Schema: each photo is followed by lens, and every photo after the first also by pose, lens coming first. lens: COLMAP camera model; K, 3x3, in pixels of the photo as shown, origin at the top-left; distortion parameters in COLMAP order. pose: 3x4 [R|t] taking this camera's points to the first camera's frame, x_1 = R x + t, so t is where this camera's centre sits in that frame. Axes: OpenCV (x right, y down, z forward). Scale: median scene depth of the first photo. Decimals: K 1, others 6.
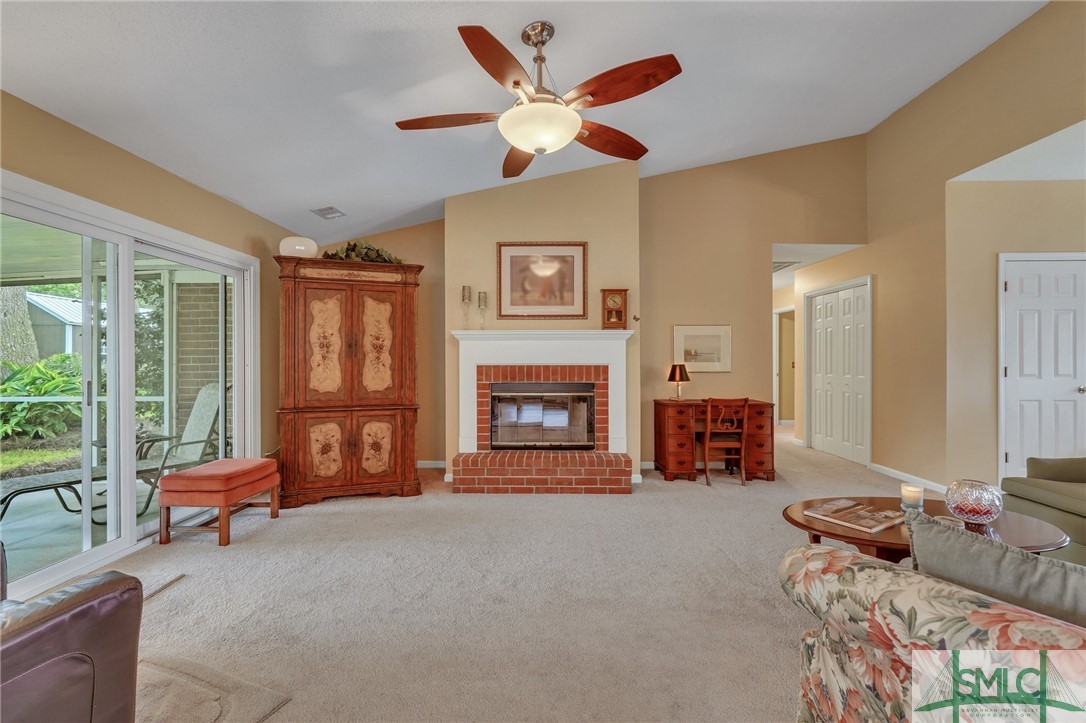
lens RADIAL K [[484.1, 0, 540.6], [0, 484.1, 356.4], [0, 0, 1]] dist [-0.005533, 0.001010]
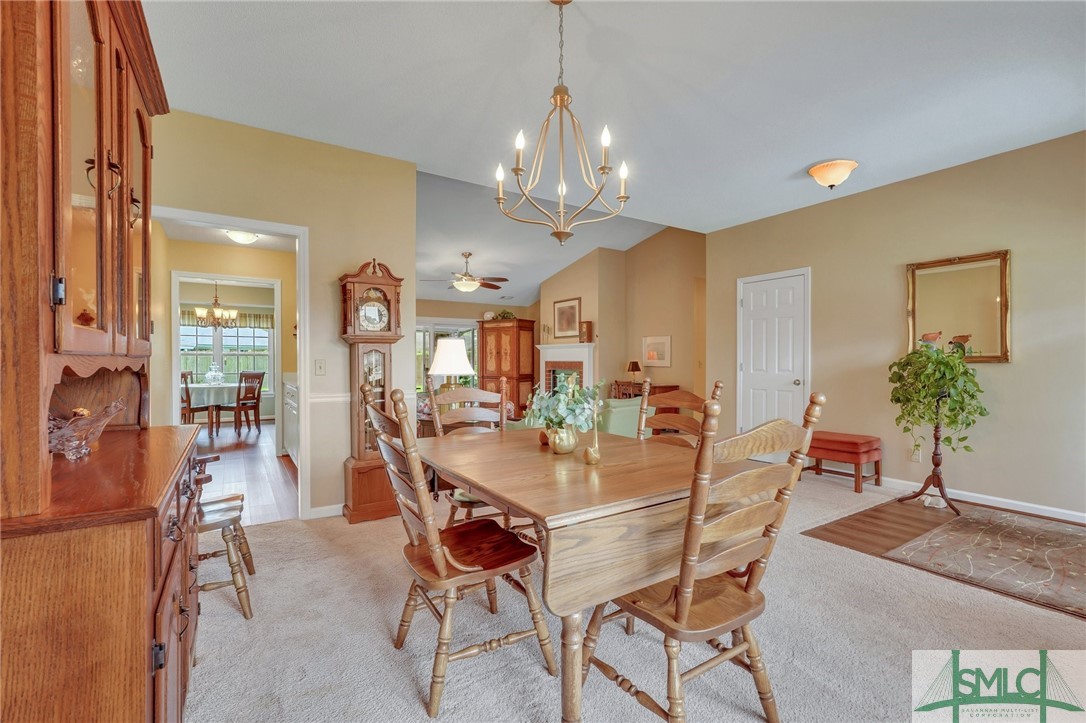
lens RADIAL K [[484.1, 0, 540.6], [0, 484.1, 356.4], [0, 0, 1]] dist [-0.005533, 0.001010]
pose [[0.557620, -0.004466, -0.830084, 1.620880], [0.003665, 0.999989, -0.002918, 0.003255], [0.830088, -0.001415, 0.557630, -0.201669]]
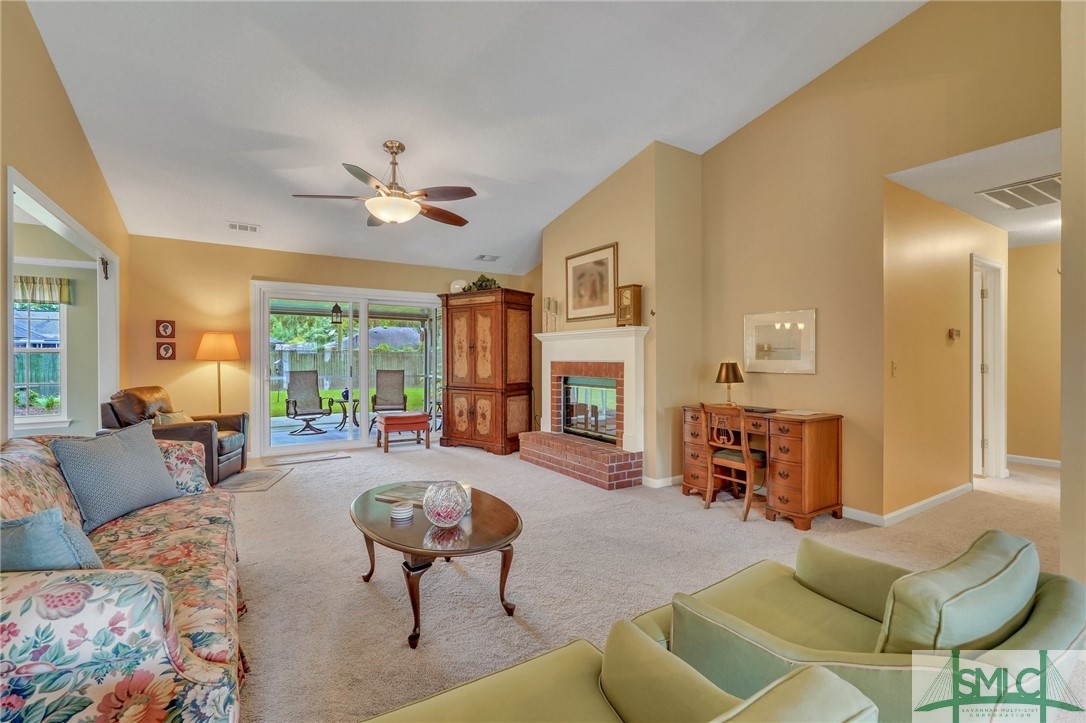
lens RADIAL K [[484.1, 0, 540.6], [0, 484.1, 356.4], [0, 0, 1]] dist [-0.005533, 0.001010]
pose [[0.553832, -0.001887, -0.832626, 0.872815], [0.004017, 0.999992, 0.000406, 0.005197], [0.832619, -0.003569, 0.553835, 0.301032]]
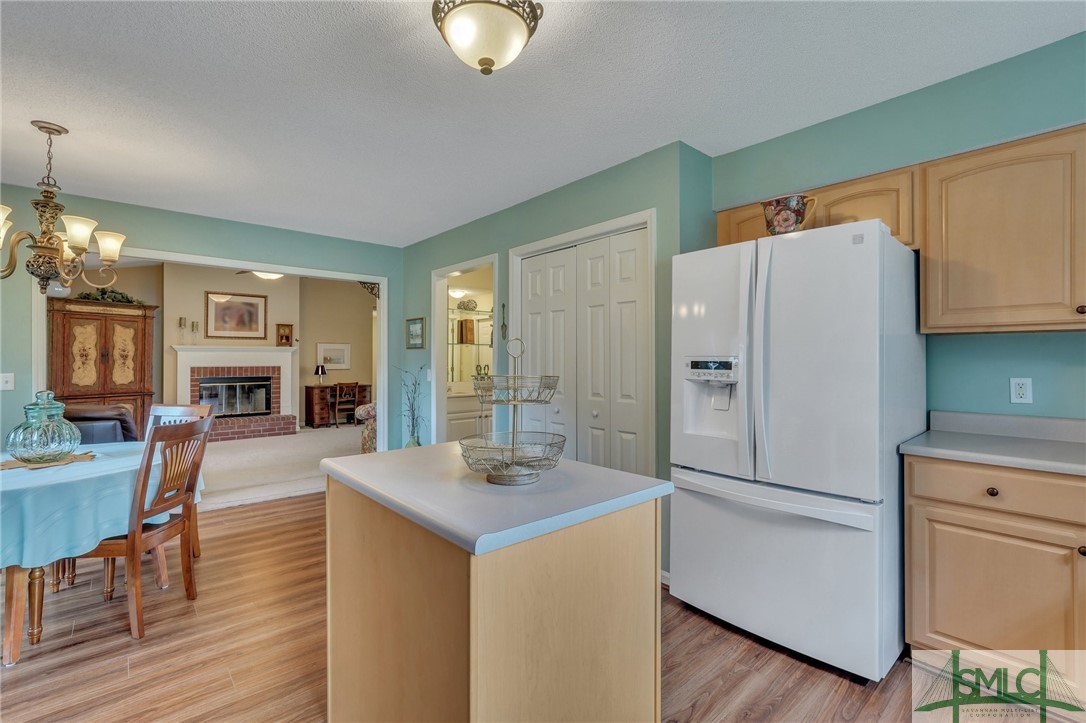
lens RADIAL K [[484.1, 0, 540.6], [0, 484.1, 356.4], [0, 0, 1]] dist [-0.005533, 0.001010]
pose [[0.742332, 0.004795, 0.670015, -0.343505], [-0.008080, 0.999966, 0.001795, -0.029339], [-0.669983, -0.006746, 0.742345, -0.969451]]
